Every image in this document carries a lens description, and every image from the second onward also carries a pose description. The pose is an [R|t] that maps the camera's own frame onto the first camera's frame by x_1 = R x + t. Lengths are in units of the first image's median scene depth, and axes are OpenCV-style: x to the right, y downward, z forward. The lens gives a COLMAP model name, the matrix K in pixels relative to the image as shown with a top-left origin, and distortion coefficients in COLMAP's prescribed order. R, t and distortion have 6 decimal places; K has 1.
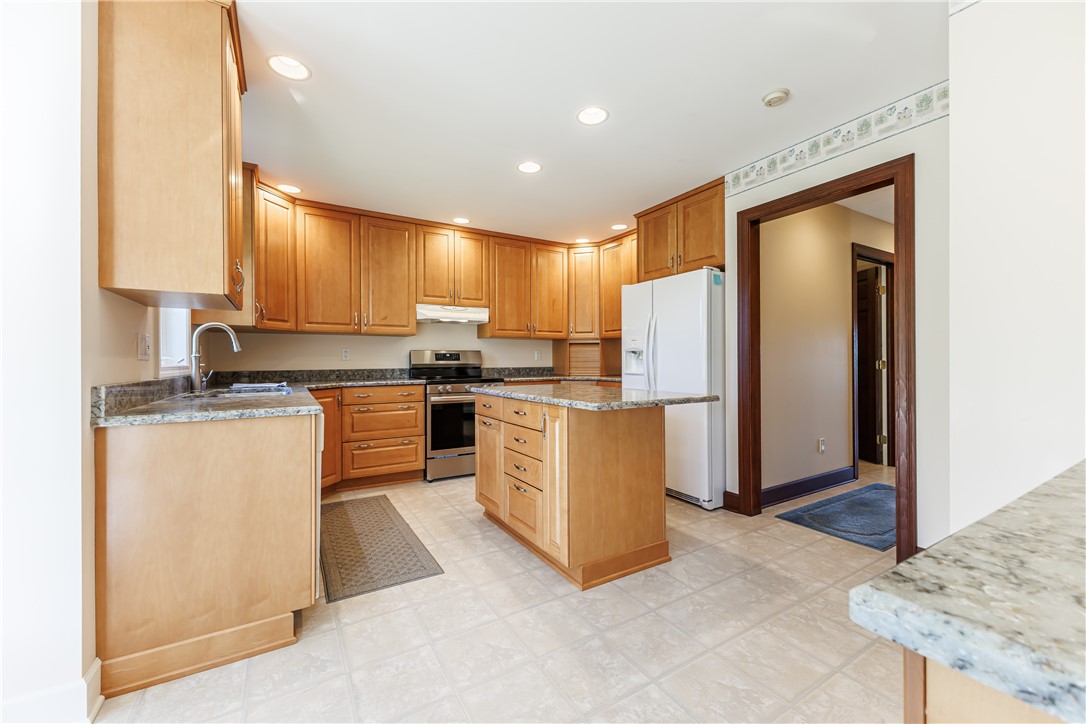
lens RADIAL K [[428.5, 0, 543.0], [0, 428.5, 362.0], [0, 0, 1]] dist [0.006972, -0.000553]
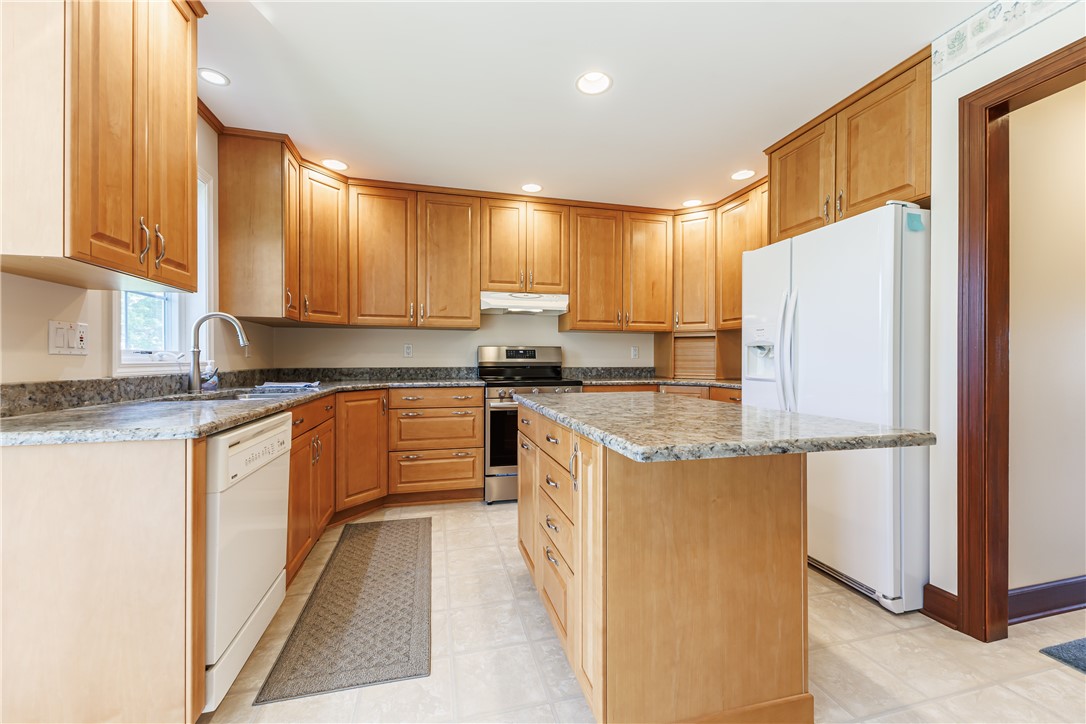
lens RADIAL K [[428.5, 0, 543.0], [0, 428.5, 362.0], [0, 0, 1]] dist [0.006972, -0.000553]
pose [[0.958320, 0.007682, -0.285594, 0.076102], [-0.006719, 0.999968, 0.004352, -0.000021], [0.285619, -0.002251, 0.958341, 0.247172]]
